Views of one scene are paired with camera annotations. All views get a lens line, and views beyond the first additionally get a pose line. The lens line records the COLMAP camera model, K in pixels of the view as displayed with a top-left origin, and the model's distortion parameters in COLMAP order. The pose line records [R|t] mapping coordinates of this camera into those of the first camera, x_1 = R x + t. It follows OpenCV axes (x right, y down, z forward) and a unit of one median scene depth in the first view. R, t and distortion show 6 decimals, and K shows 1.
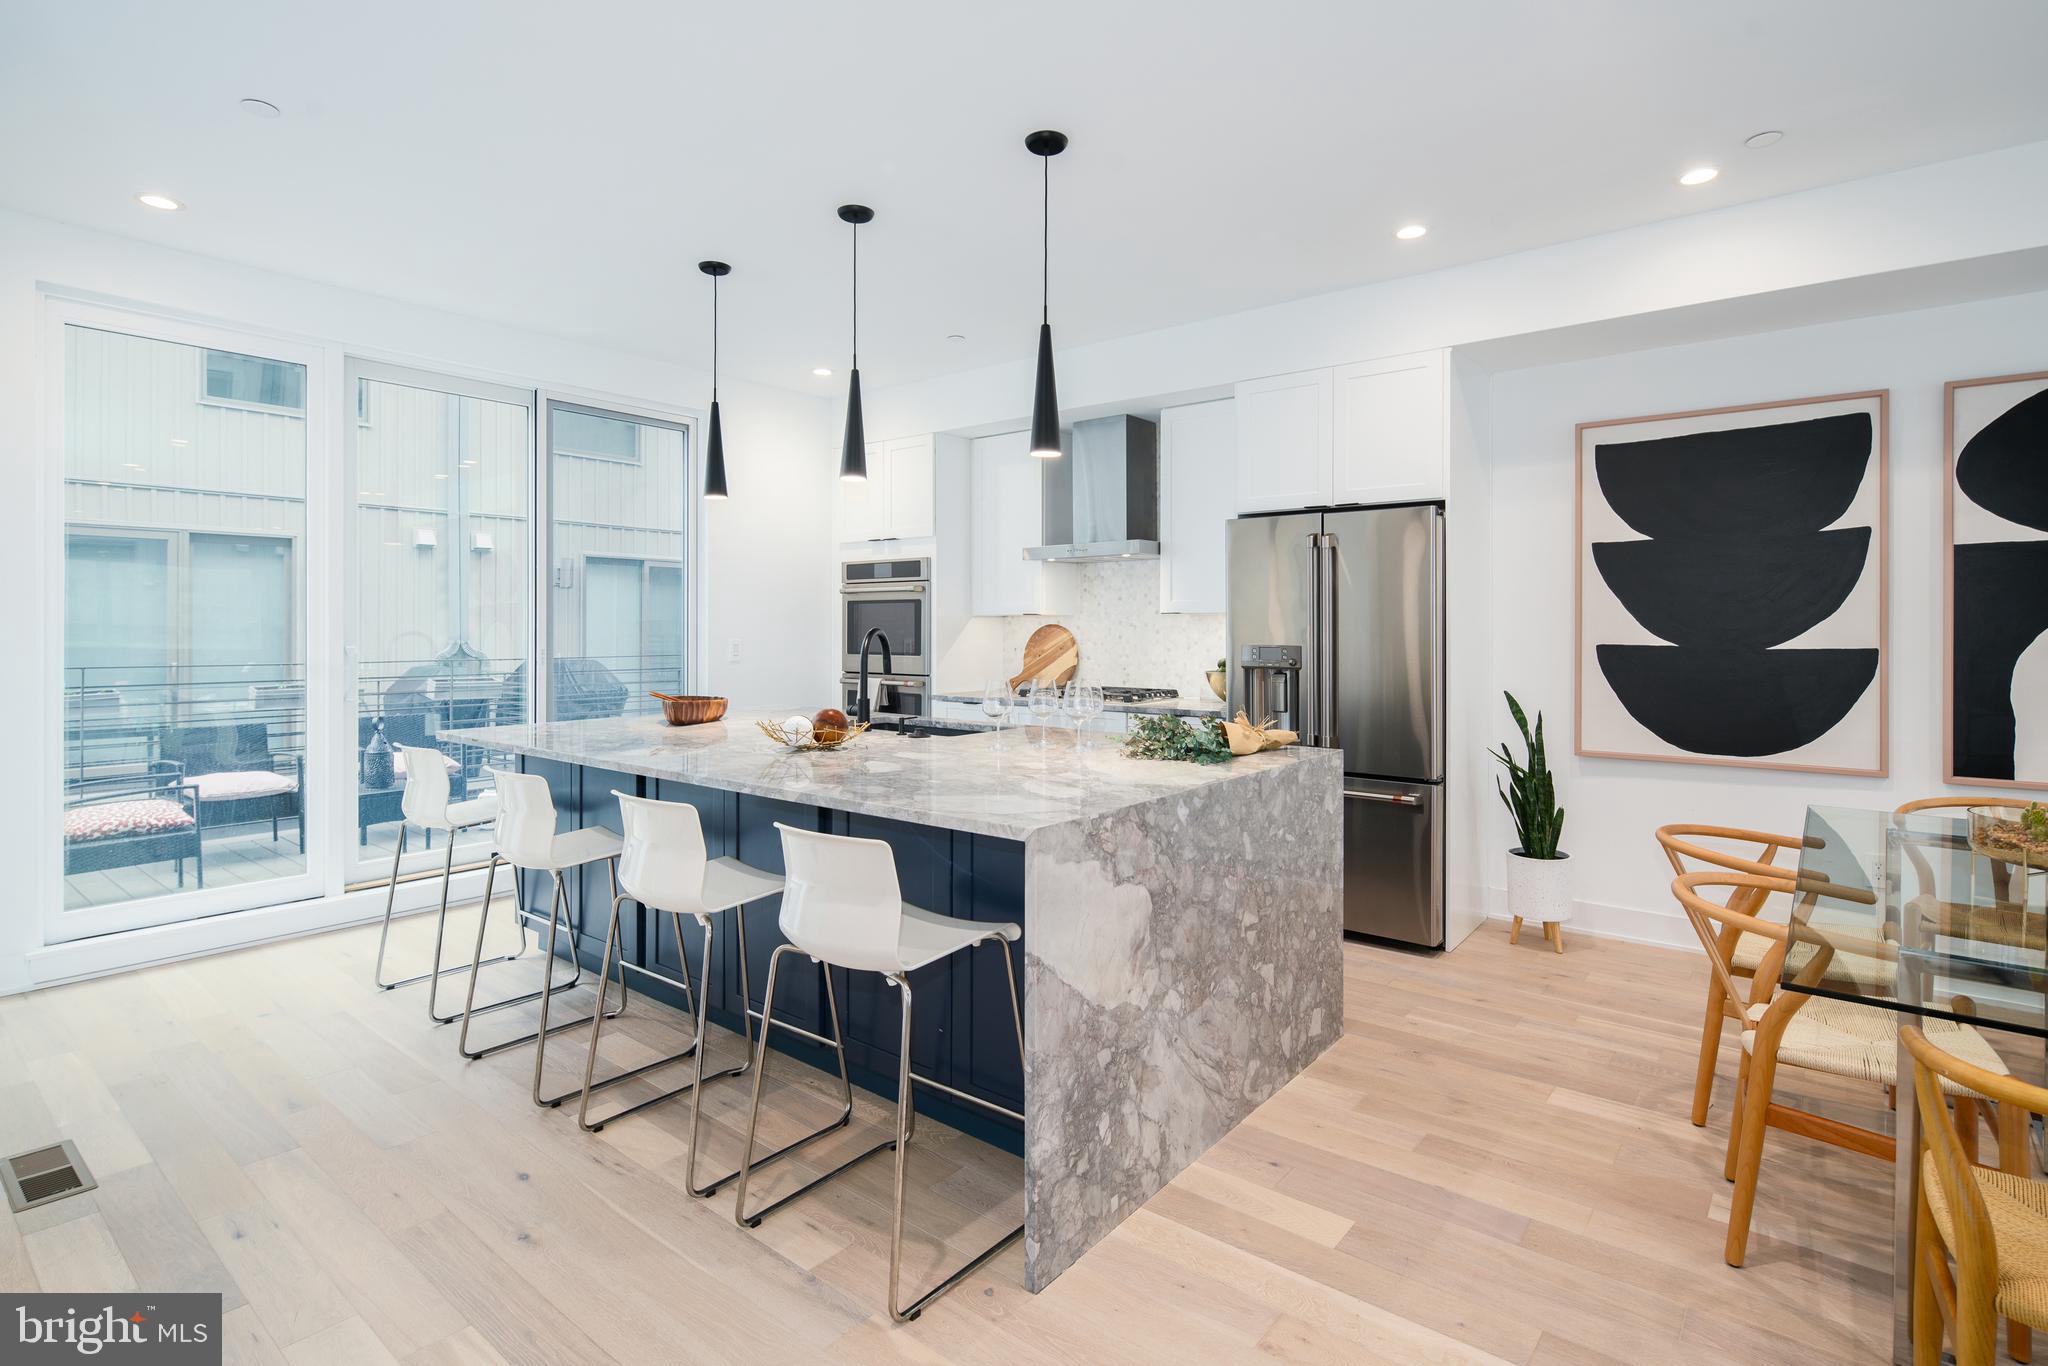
lens RADIAL K [[995.1, 0, 1032.2], [0, 995.1, 630.2], [0, 0, 1]] dist [0.002260, -0.001604]
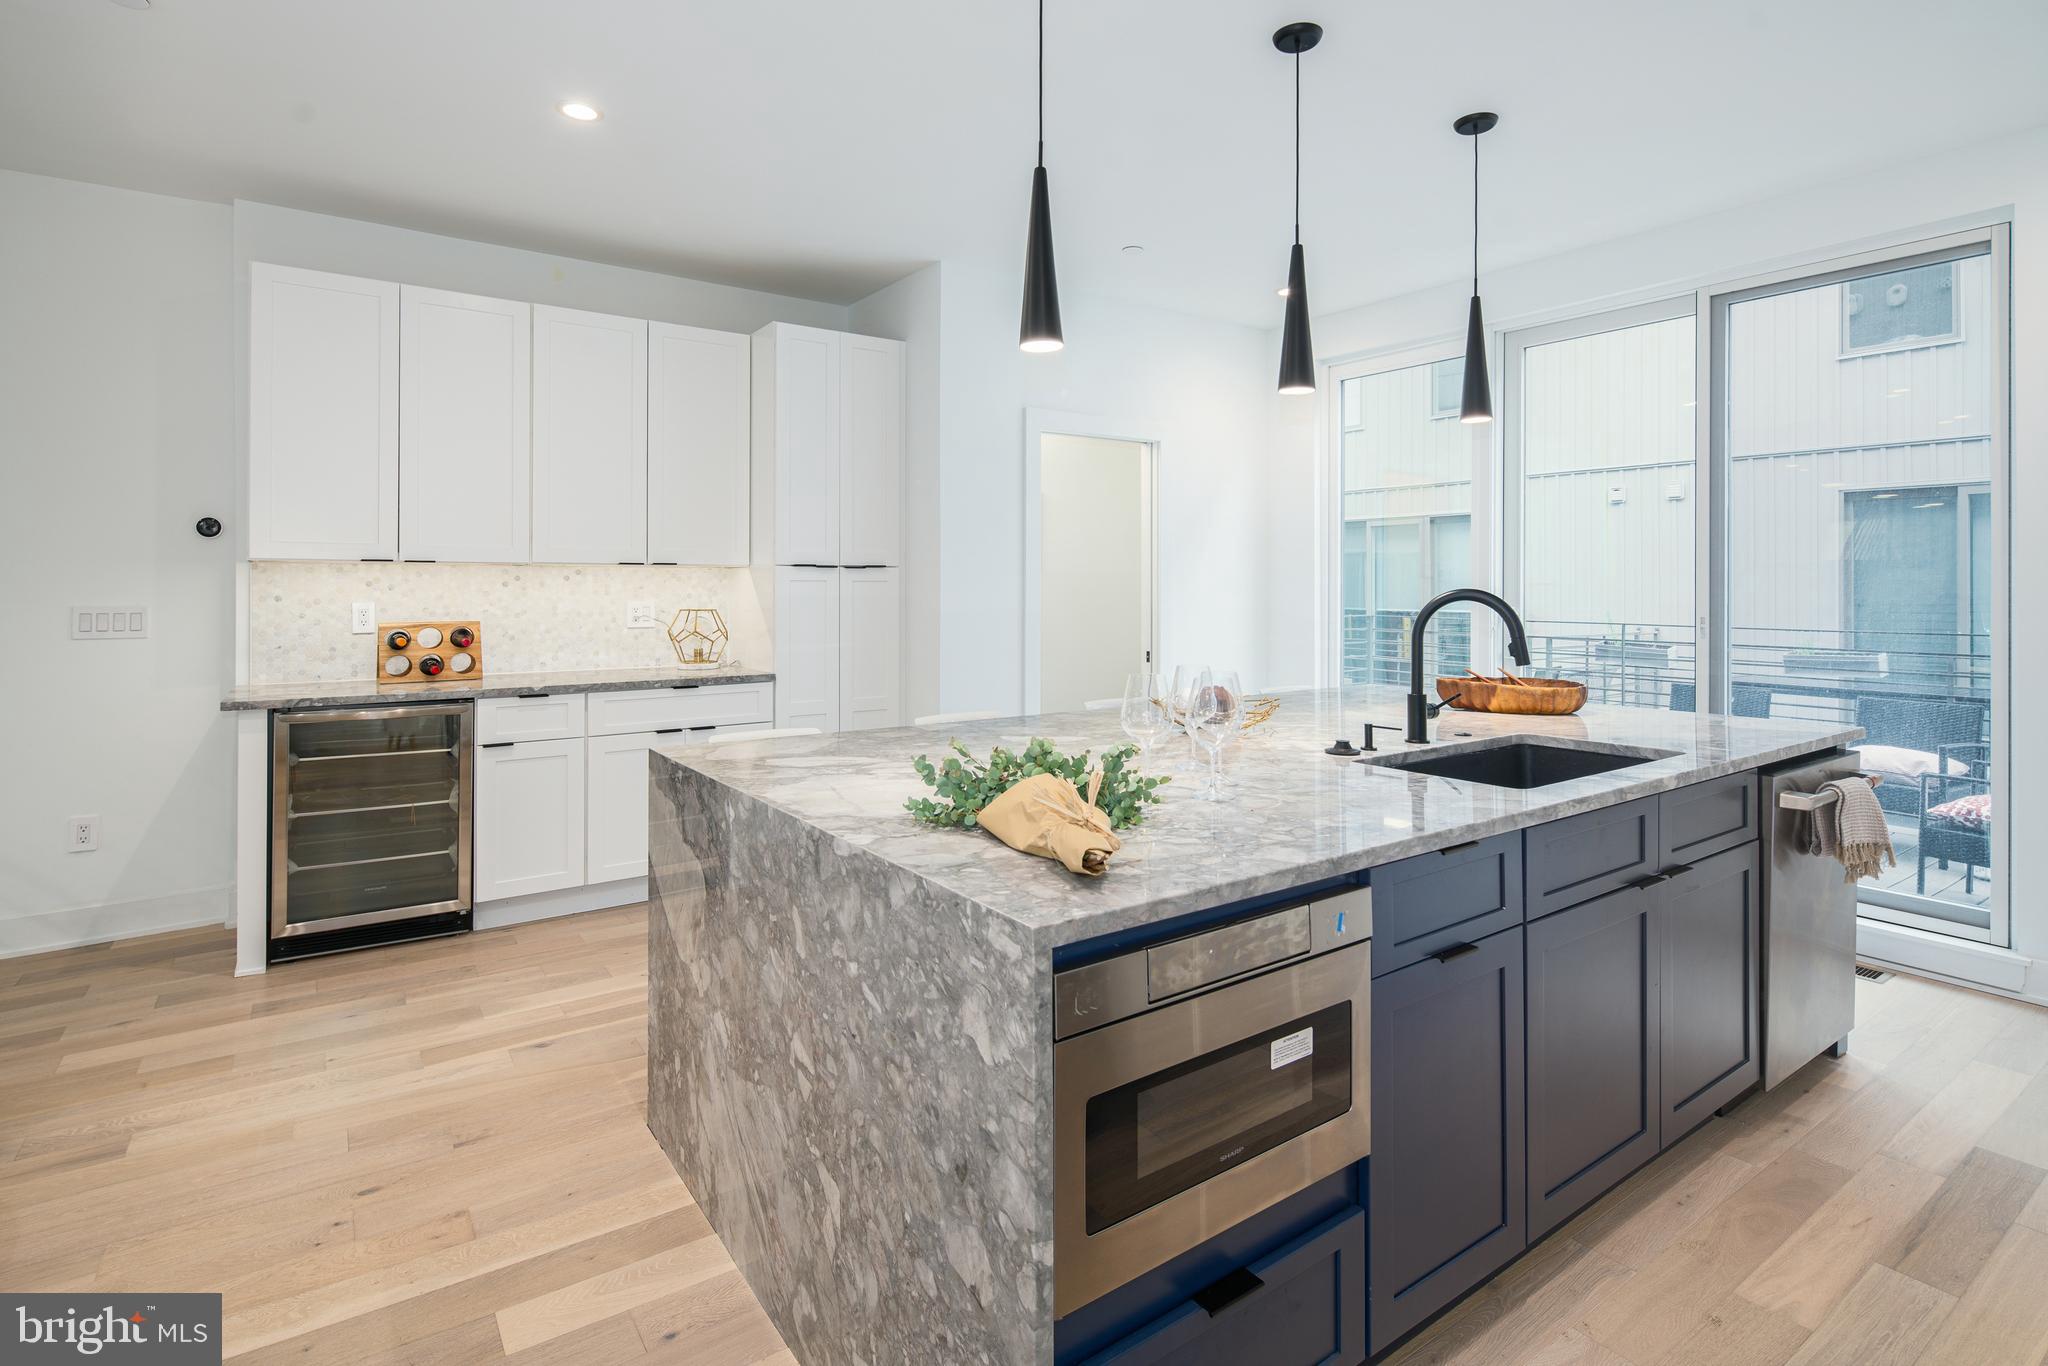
lens RADIAL K [[995.1, 0, 1011.1], [0, 995.1, 586.4], [0, 0, 1]] dist [0.002260, -0.001604]
pose [[-0.280213, -0.005768, -0.959921, 0.882645], [-0.009251, 0.999952, -0.003308, -0.002974], [0.959893, 0.007953, -0.280253, 1.461692]]
